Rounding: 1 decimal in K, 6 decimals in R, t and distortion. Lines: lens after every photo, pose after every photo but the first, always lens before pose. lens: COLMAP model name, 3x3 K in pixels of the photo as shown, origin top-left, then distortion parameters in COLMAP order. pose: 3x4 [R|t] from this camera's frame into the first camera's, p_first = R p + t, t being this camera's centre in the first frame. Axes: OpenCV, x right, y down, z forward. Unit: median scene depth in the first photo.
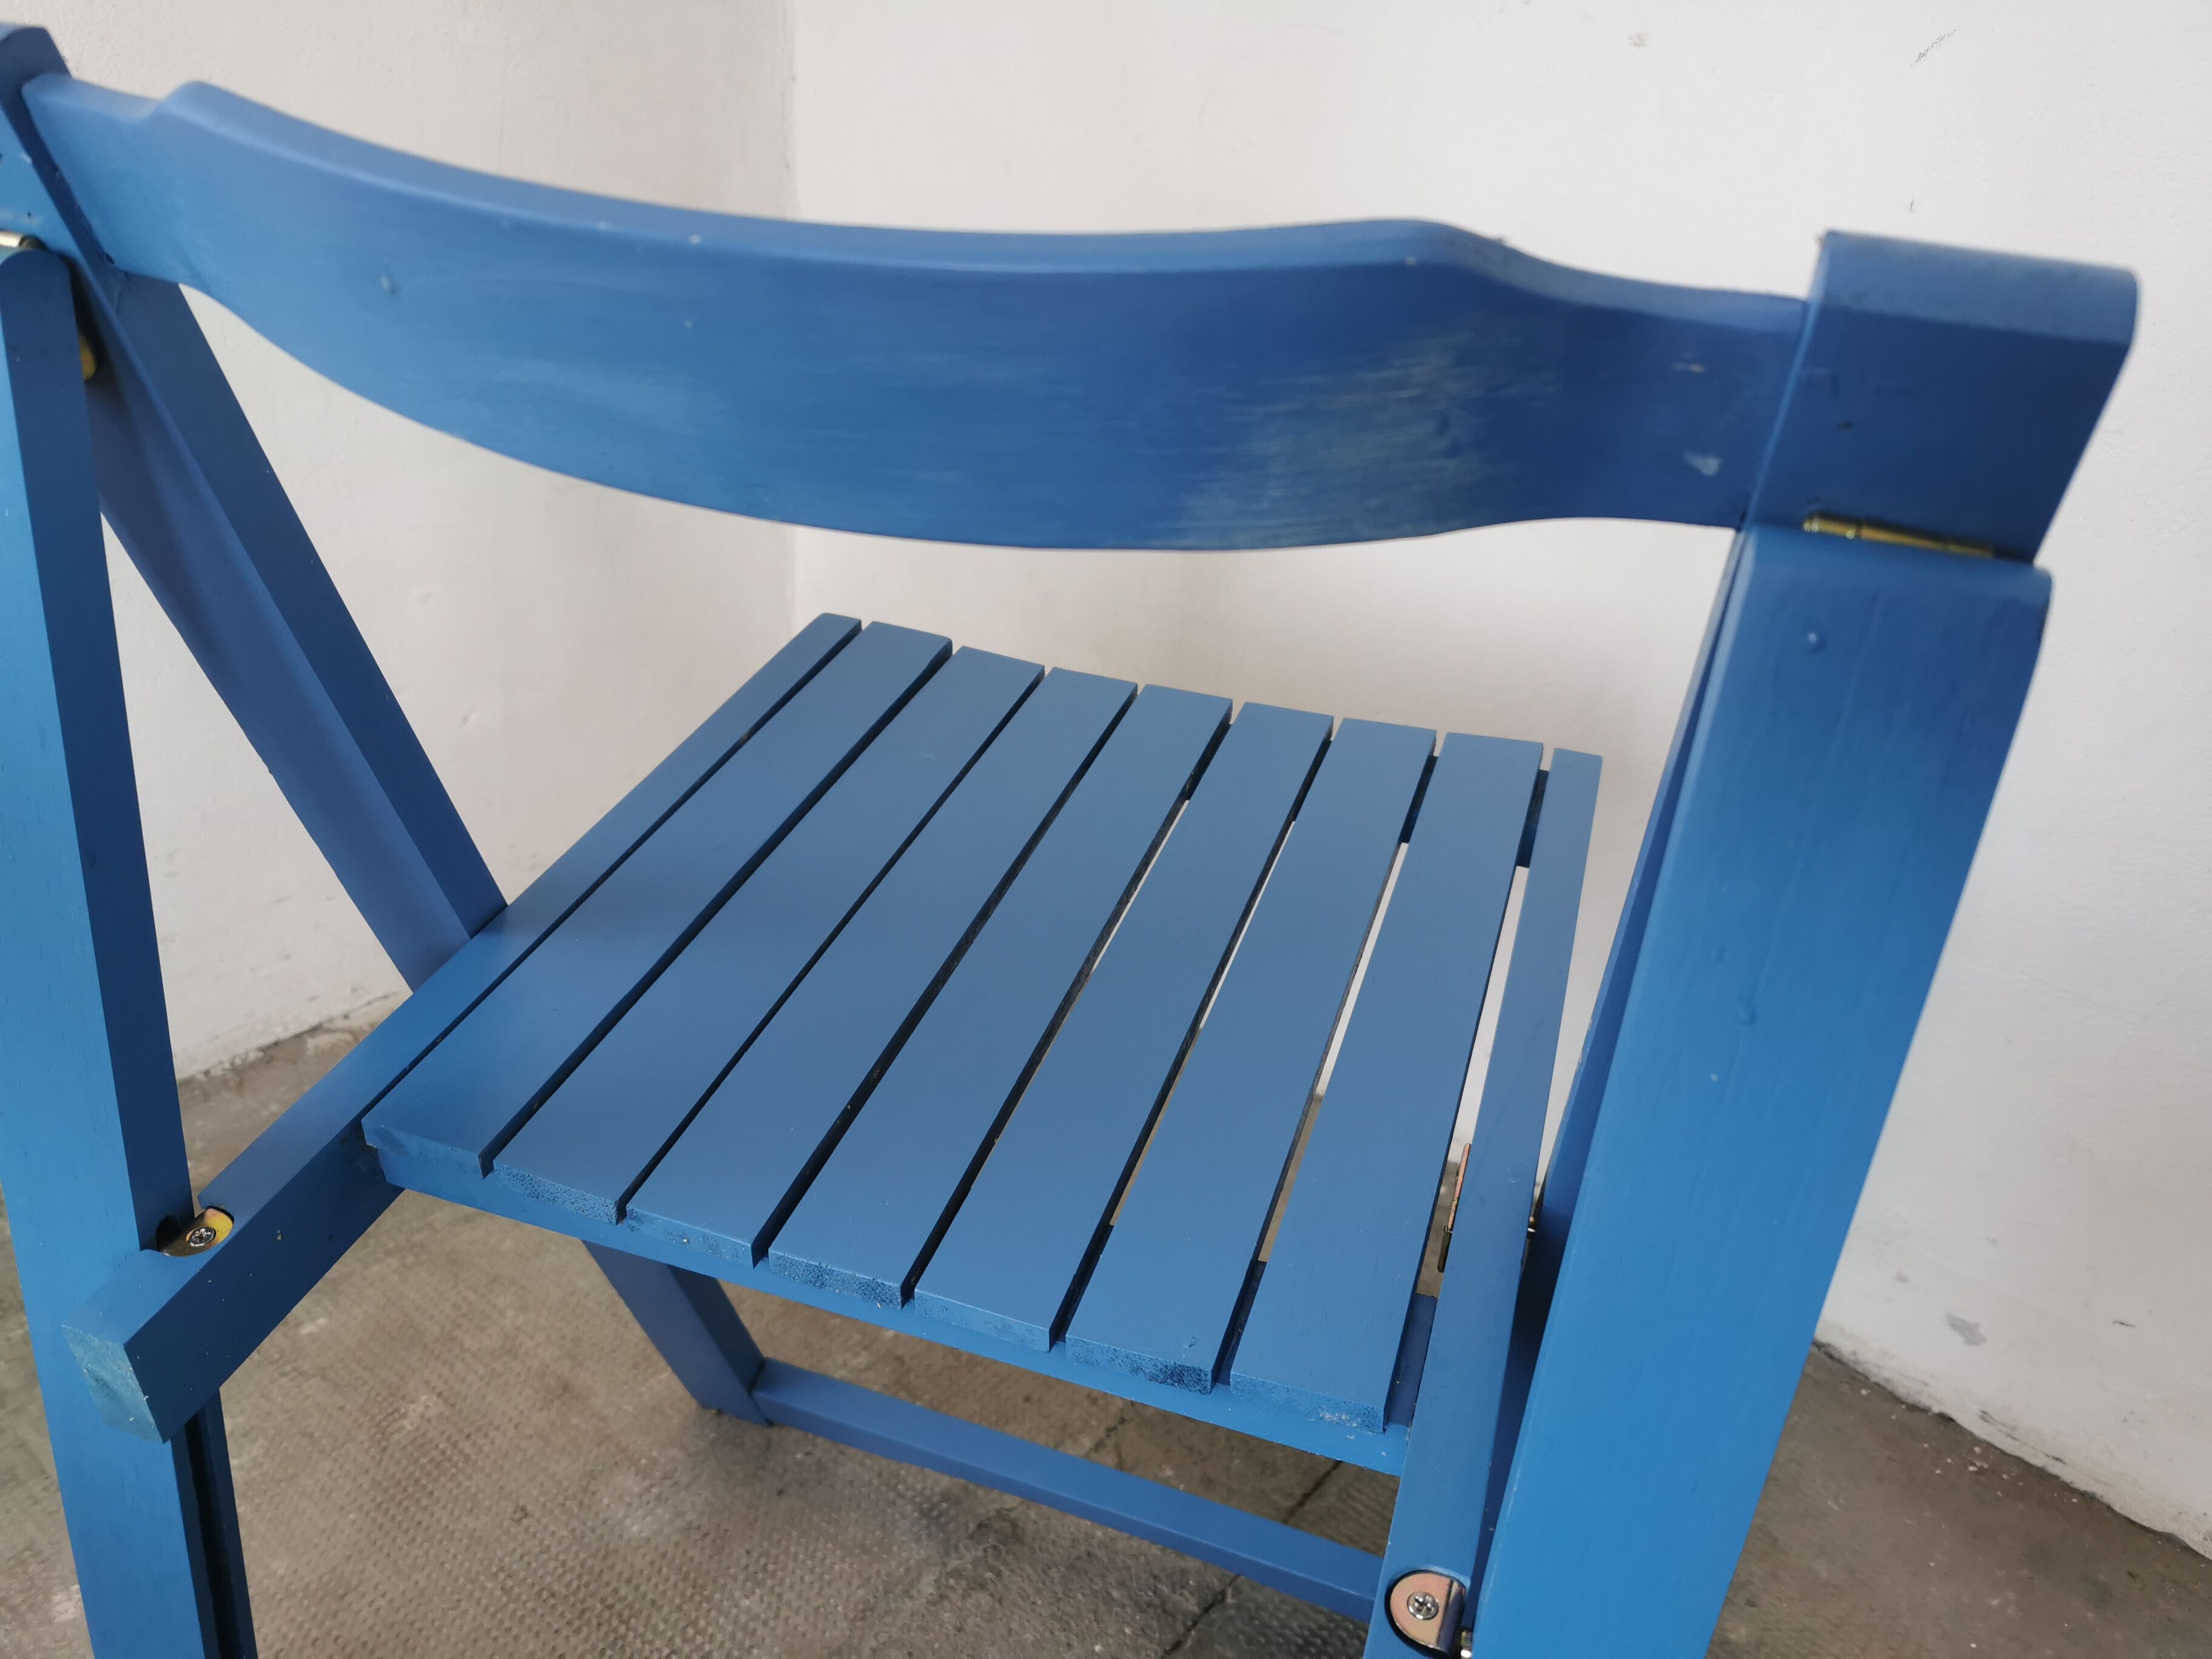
lens RADIAL K [[1706.2, 0, 1099.5], [0, 1706.2, 824.1], [0, 0, 1]] dist [0.078056, -0.114957]
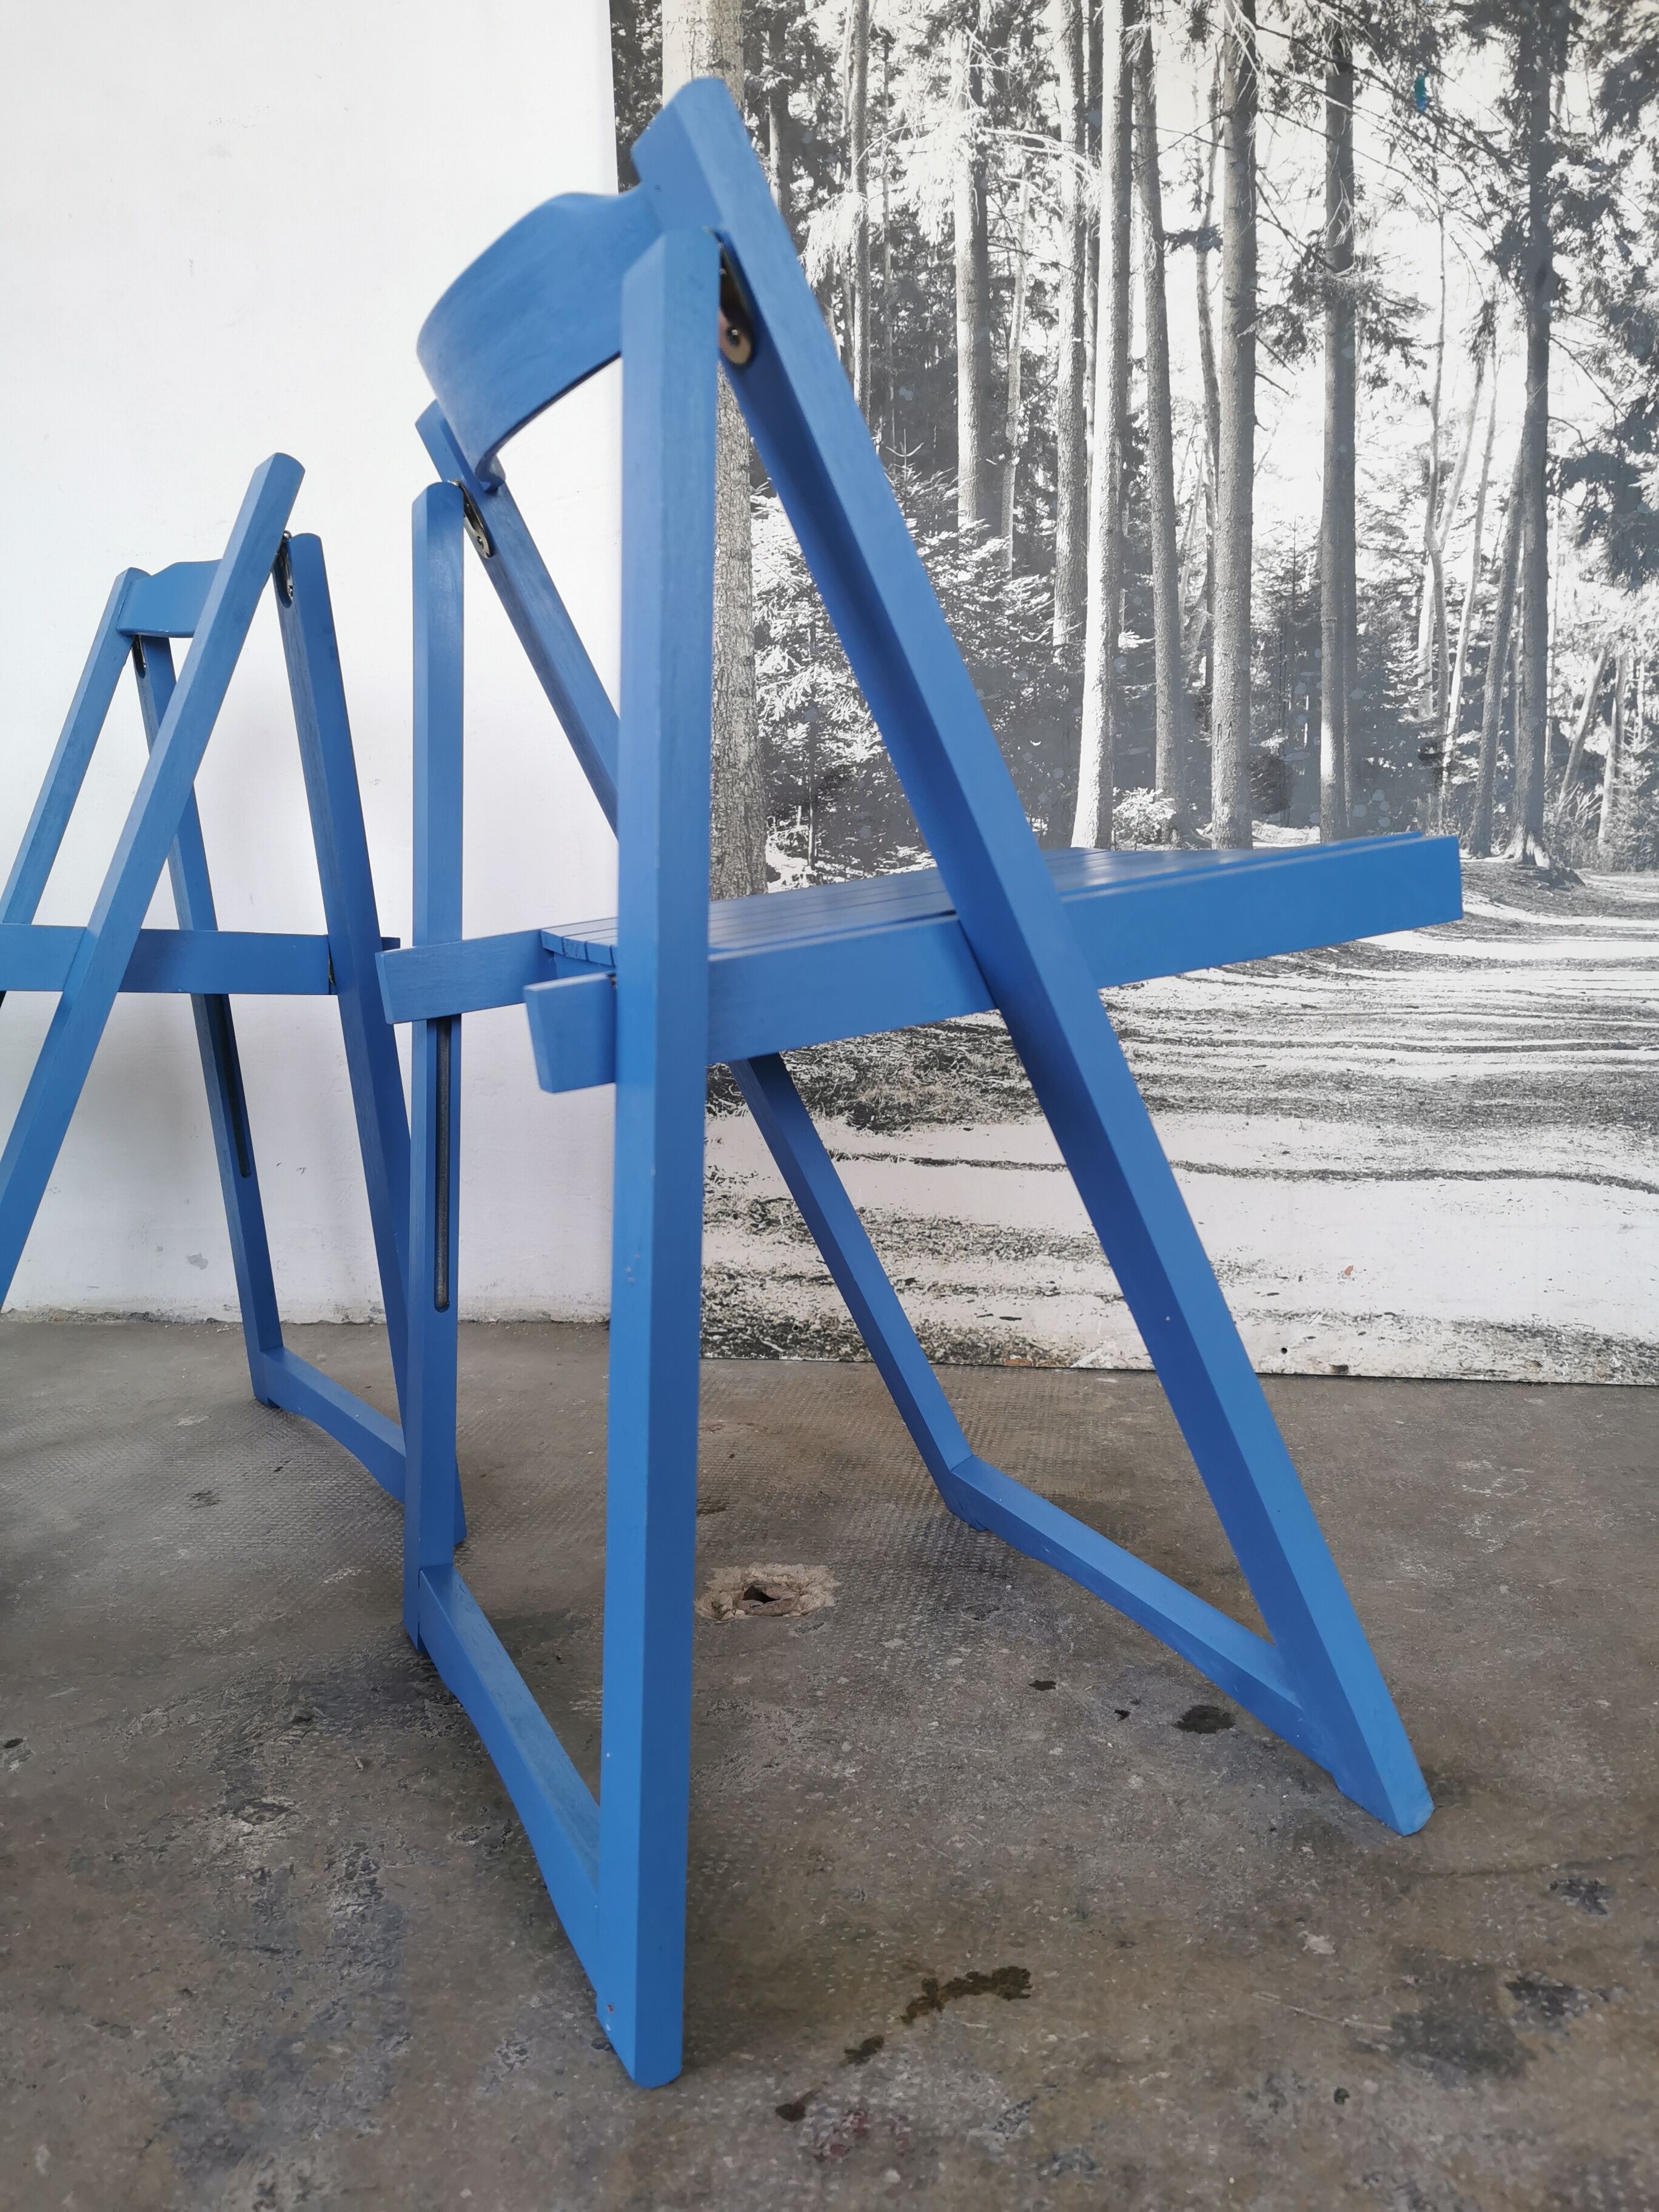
lens RADIAL K [[1706.2, 0, 836.3], [0, 1706.2, 1099.4], [0, 0, 1]] dist [0.078056, -0.114957]
pose [[0.864703, -0.193879, 0.463356, 0.309518], [0.334291, 0.910657, -0.242804, 0.889174], [-0.374884, 0.364849, 0.852260, -0.939415]]
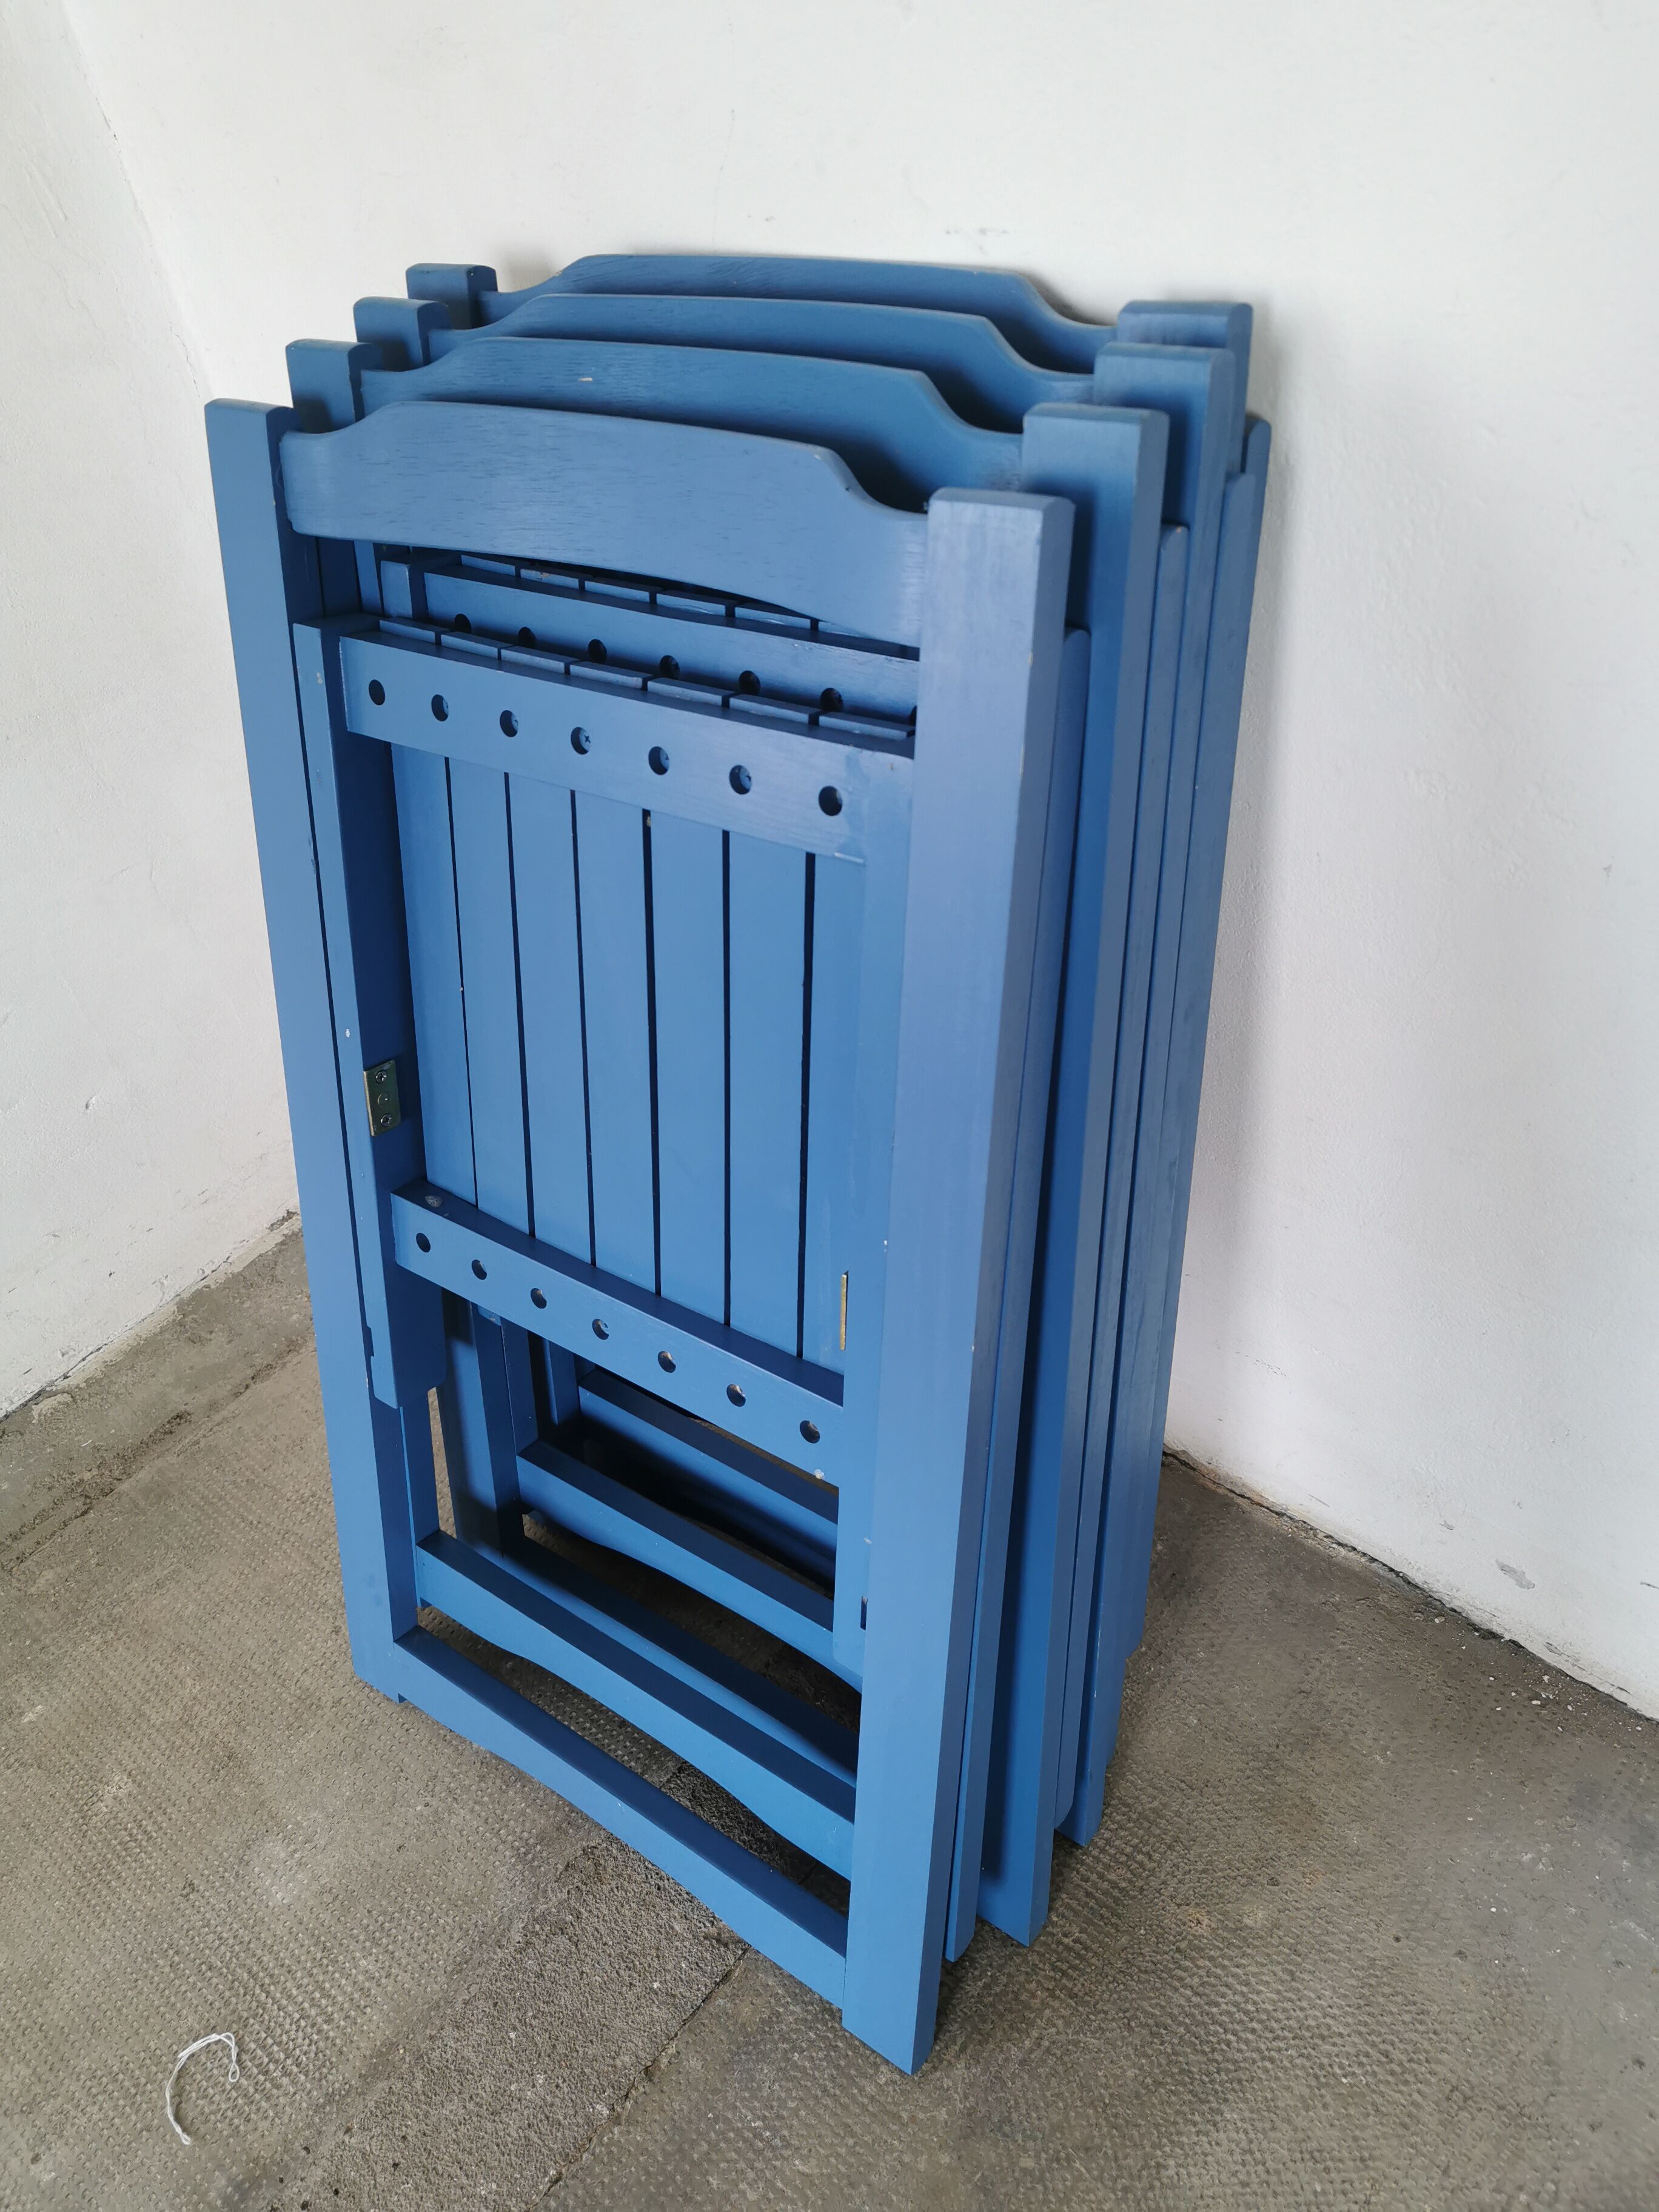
lens RADIAL K [[1698.5, 0, 824.7], [0, 1698.5, 1090.0], [0, 0, 1]] dist [0.099973, -0.157054]
pose [[0.971679, -0.149473, -0.183023, 0.377733], [0.185541, 0.962233, 0.199204, -0.274350], [0.146335, -0.227521, 0.962715, 0.058924]]
